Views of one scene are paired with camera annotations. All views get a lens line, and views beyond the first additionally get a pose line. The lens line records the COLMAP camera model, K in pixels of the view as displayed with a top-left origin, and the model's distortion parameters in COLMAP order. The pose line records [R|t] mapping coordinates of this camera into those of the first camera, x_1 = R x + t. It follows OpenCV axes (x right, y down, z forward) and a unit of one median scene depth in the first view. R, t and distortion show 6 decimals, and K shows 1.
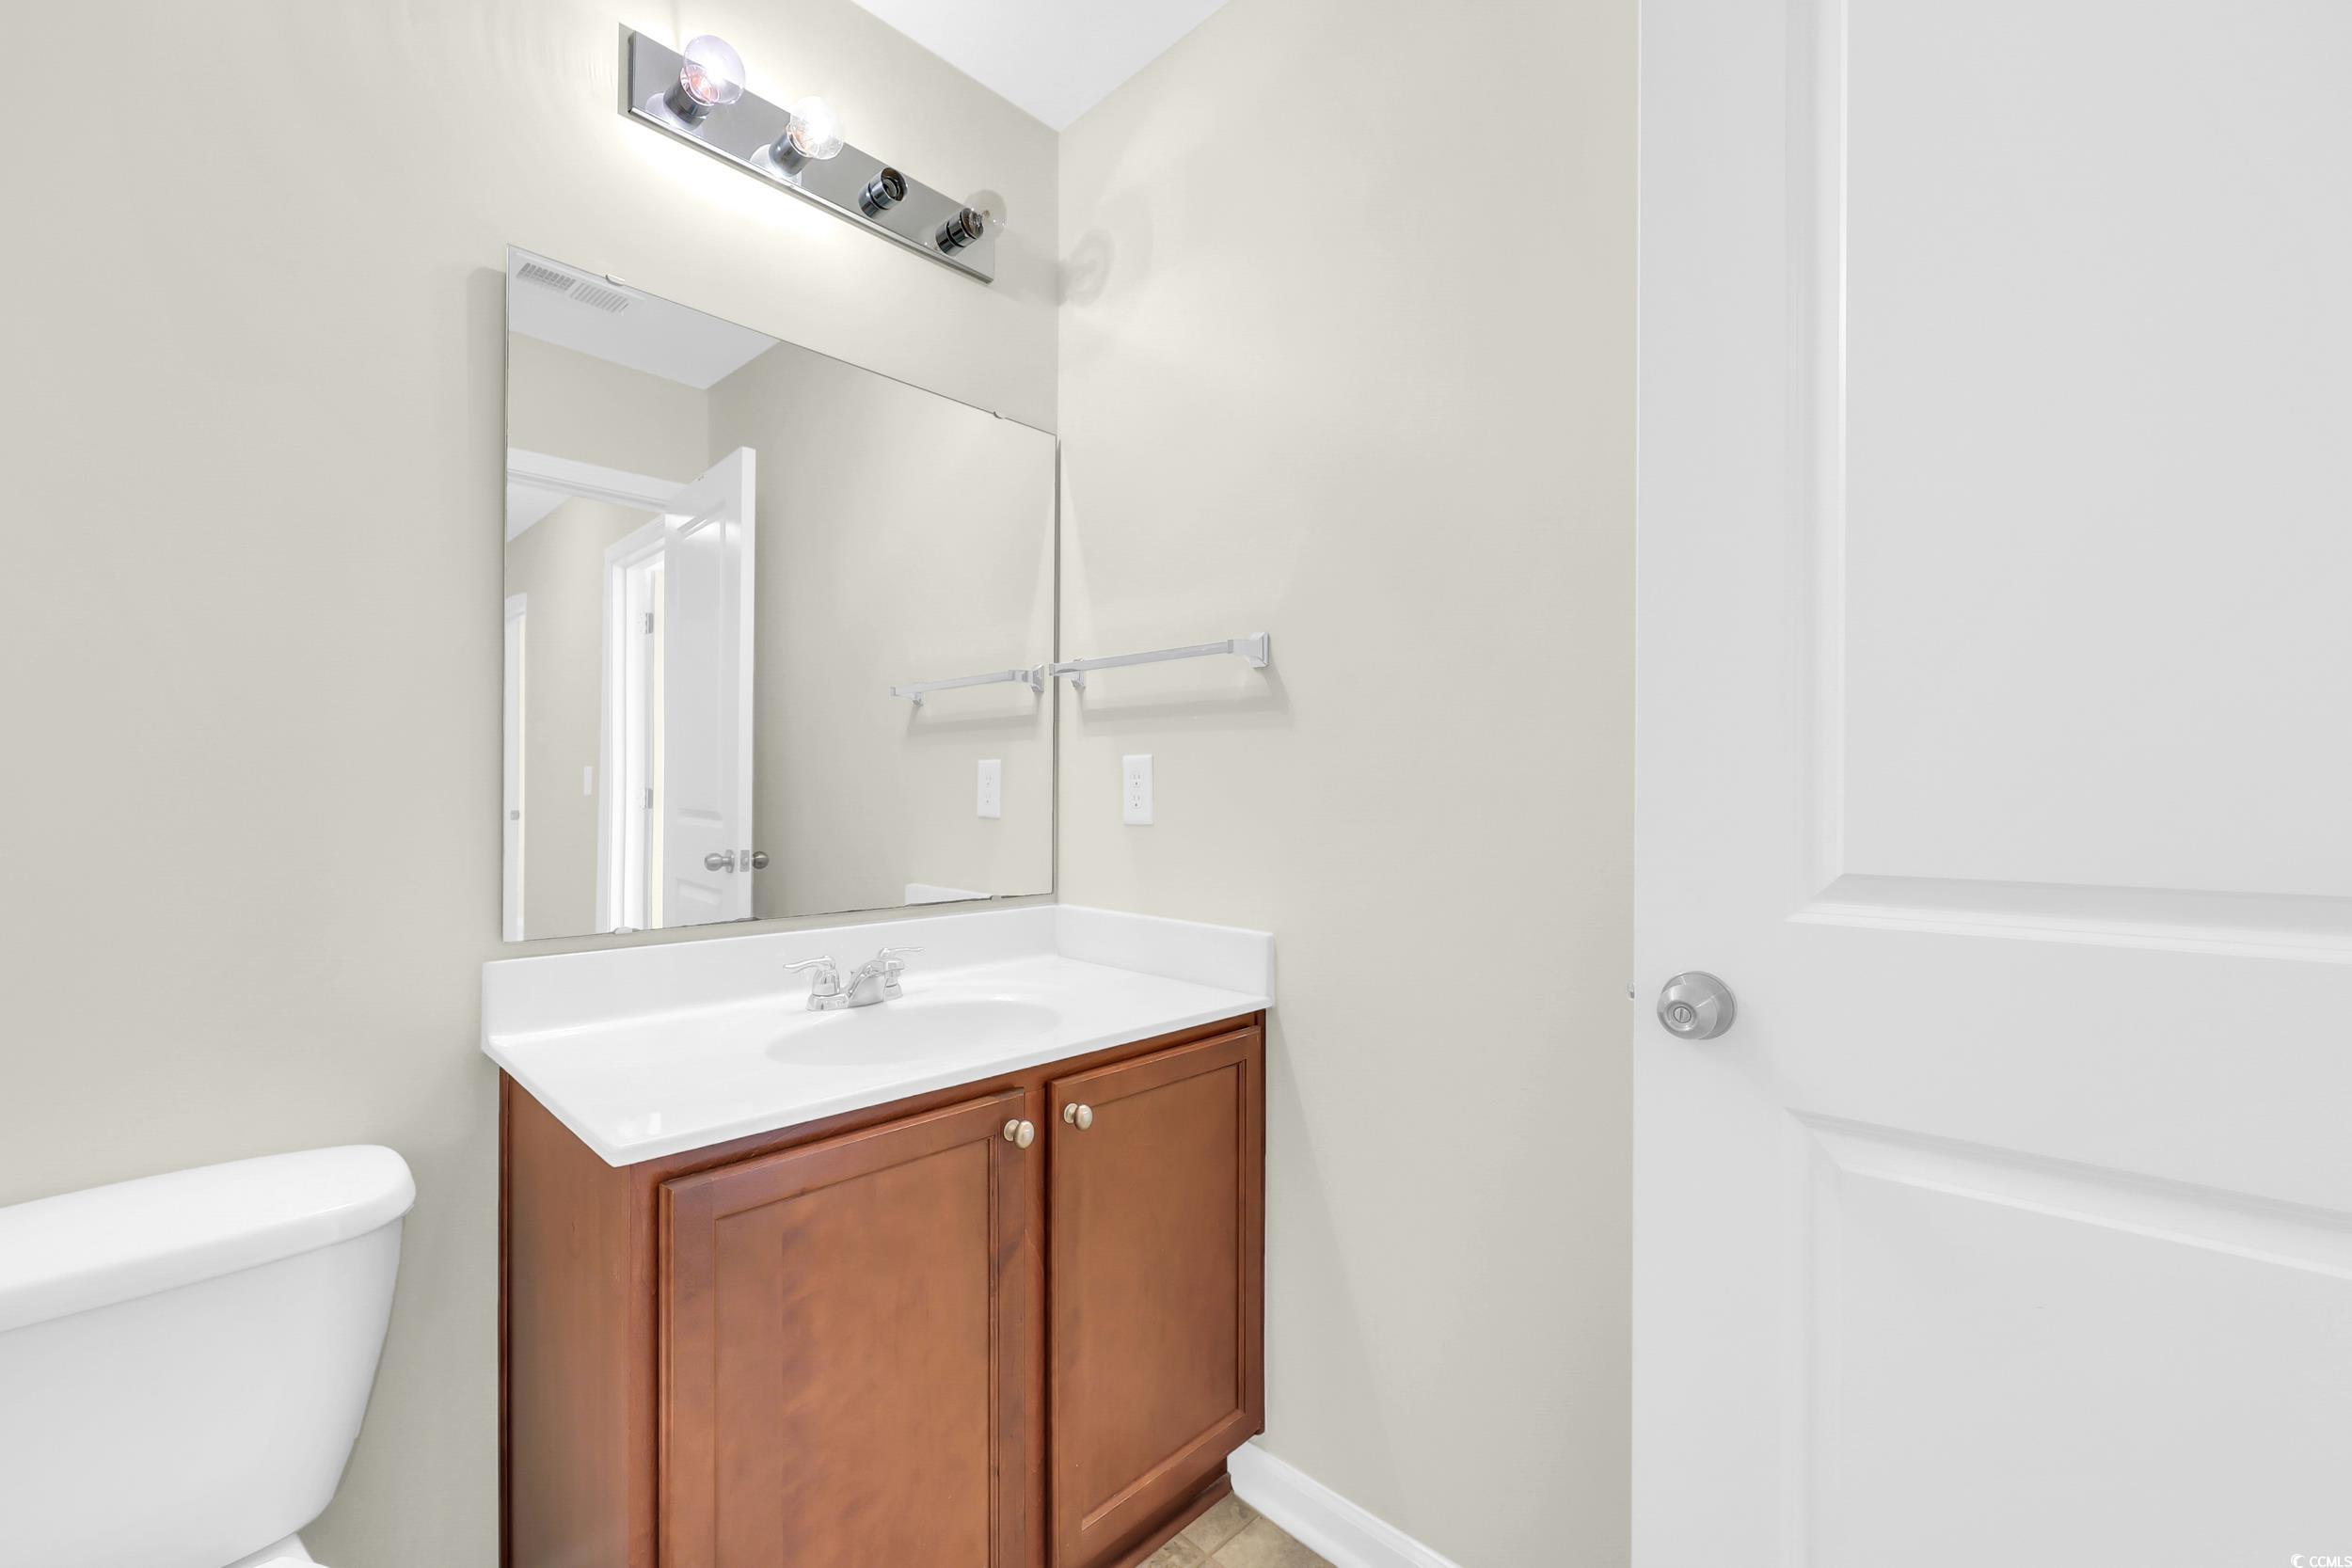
lens RADIAL K [[936.0, 0, 1157.2], [0, 936.0, 784.1], [0, 0, 1]] dist [-0.000022, -0.000021]
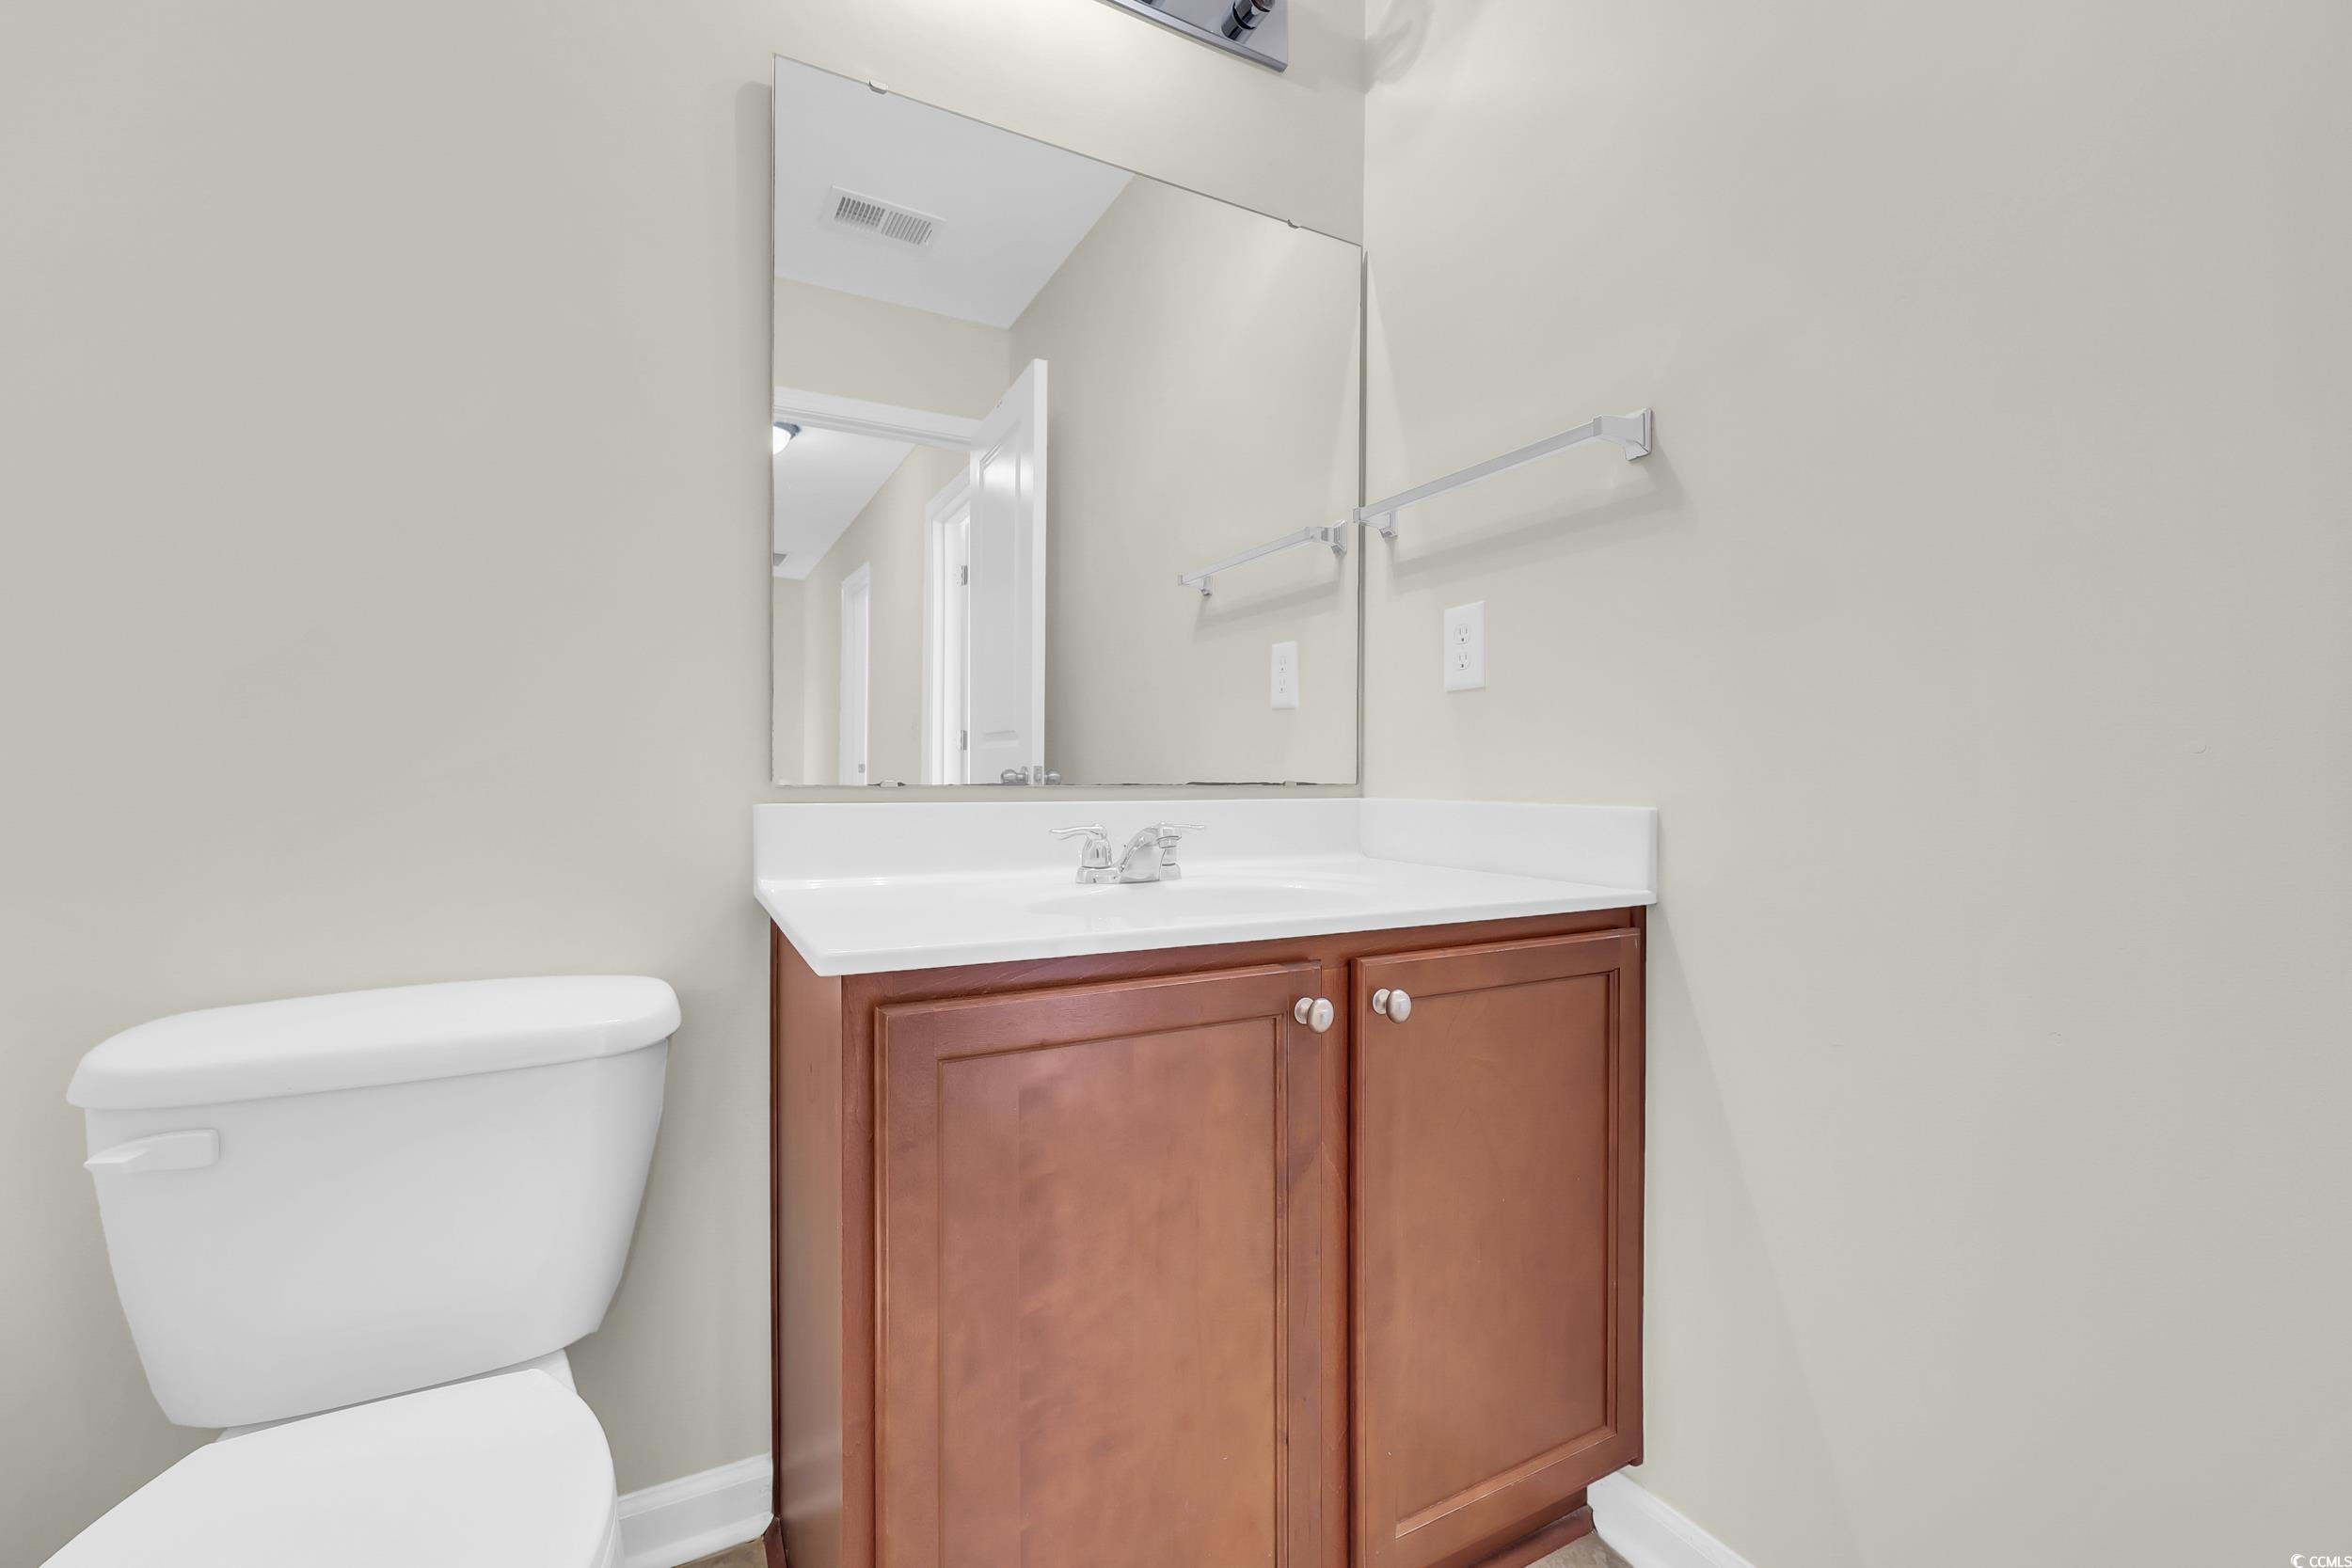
lens RADIAL K [[949.1, 0, 1175.9], [0, 949.1, 788.7], [0, 0, 1]] dist [-0.000357, -0.000082]
pose [[0.955506, 0.002604, -0.294961, -0.020488], [0.003806, 0.999769, 0.021154, 0.135785], [0.294948, -0.021335, 0.955275, 0.177246]]
